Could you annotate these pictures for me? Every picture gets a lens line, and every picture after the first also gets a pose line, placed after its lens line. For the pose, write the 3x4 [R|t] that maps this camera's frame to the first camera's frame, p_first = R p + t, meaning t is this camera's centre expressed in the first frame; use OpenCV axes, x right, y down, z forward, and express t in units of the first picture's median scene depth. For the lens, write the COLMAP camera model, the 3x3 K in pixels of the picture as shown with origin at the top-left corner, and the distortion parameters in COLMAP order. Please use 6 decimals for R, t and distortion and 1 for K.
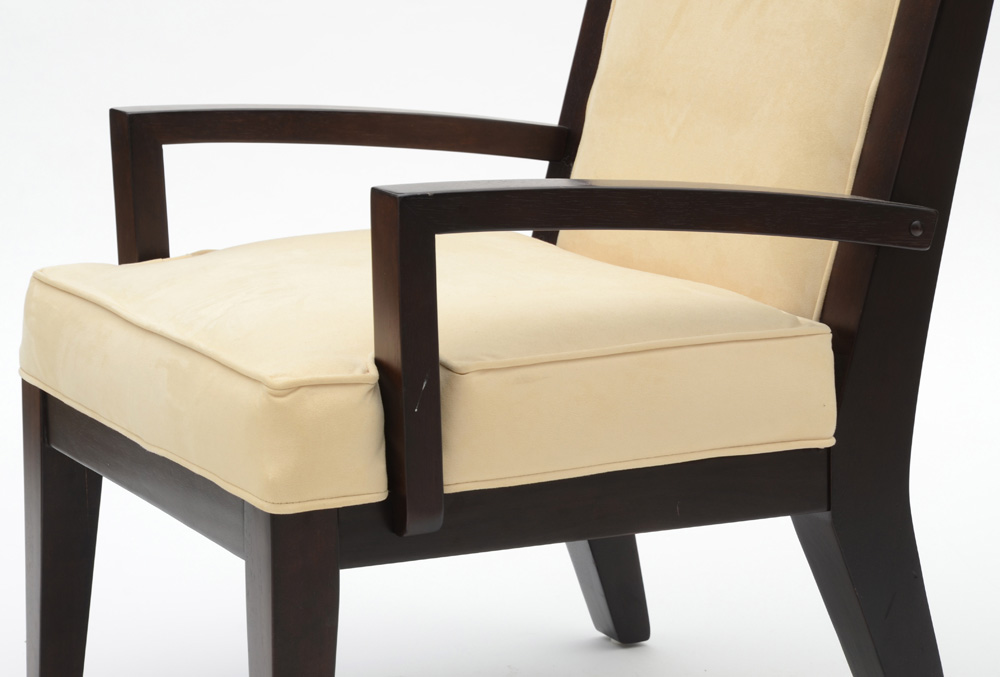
lens RADIAL K [[3529.8, 0, 488.2], [0, 3529.8, 339.8], [0, 0, 1]] dist [0.997250, 1.868969]
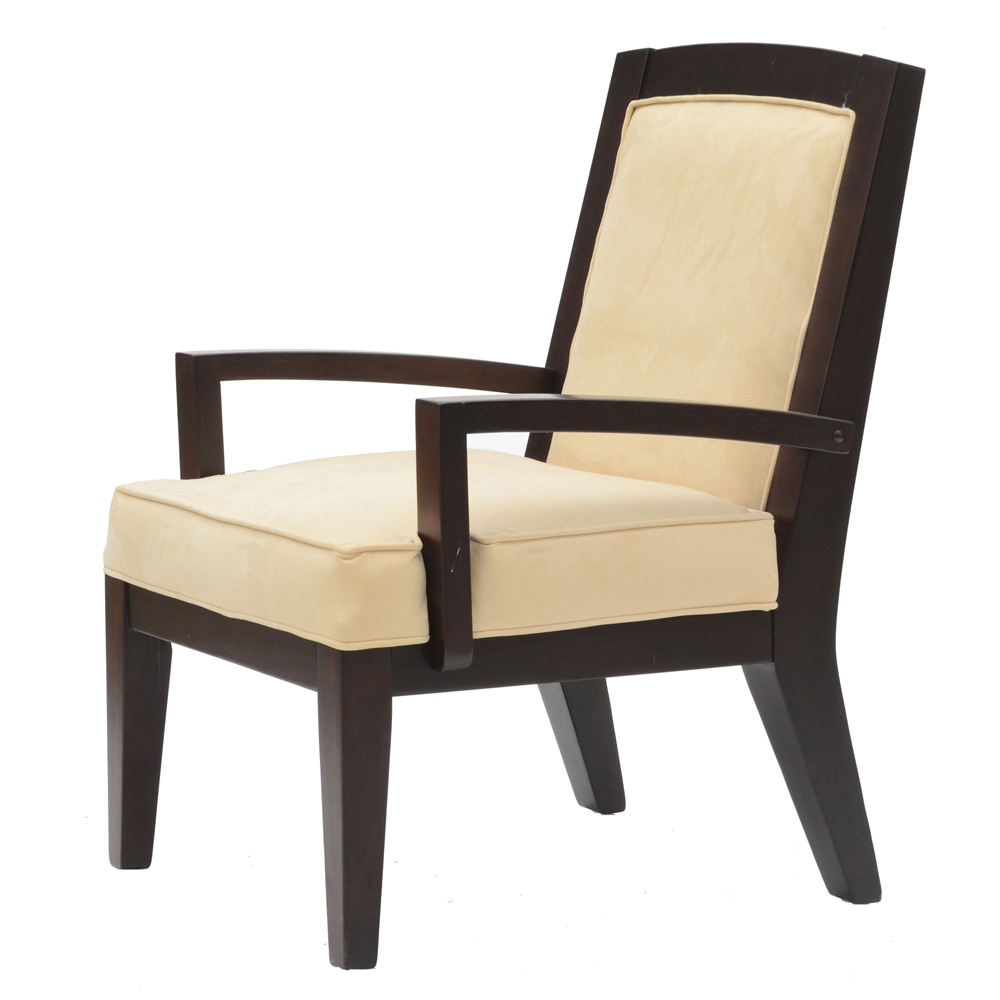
lens RADIAL K [[5087.1, 0, 500.0], [0, 5087.1, 500.0], [0, 0, 1]] dist [0.666231, 9.001324]
pose [[0.999426, -0.003729, 0.033680, -0.061316], [0.005710, 0.998245, -0.058938, 0.097153], [-0.033401, 0.059096, 0.997693, -0.797849]]
